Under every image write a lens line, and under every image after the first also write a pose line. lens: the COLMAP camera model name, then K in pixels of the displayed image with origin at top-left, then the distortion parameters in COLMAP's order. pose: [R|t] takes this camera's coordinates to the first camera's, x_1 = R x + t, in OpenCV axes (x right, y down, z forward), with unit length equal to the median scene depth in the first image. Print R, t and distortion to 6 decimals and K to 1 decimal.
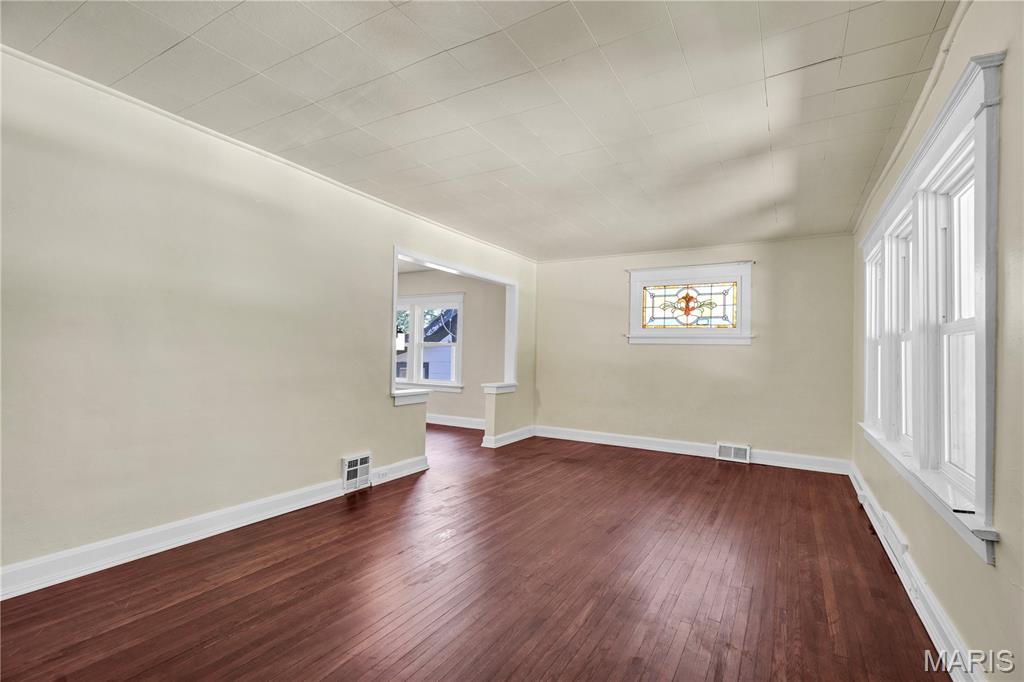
lens RADIAL K [[459.3, 0, 508.7], [0, 459.3, 344.2], [0, 0, 1]] dist [0.004250, -0.000207]
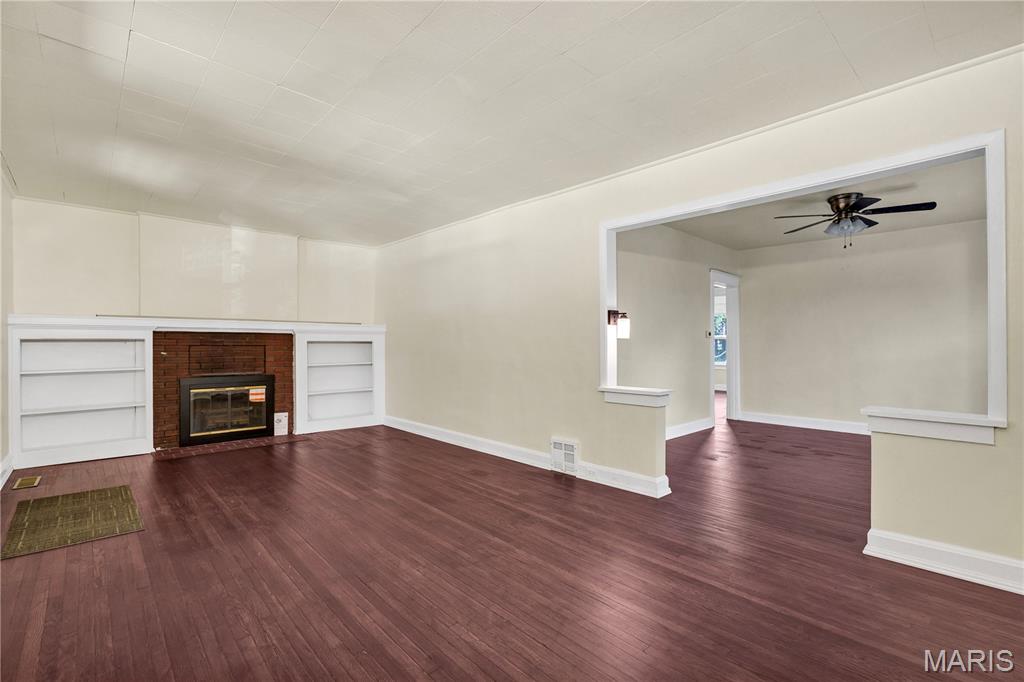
lens RADIAL K [[459.3, 0, 510.6], [0, 459.3, 345.6], [0, 0, 1]] dist [0.004250, -0.000207]
pose [[-0.294765, -0.026201, -0.955211, 0.653923], [0.024666, 0.999082, -0.035016, 0.052214], [0.955252, -0.033882, -0.293848, 1.086547]]
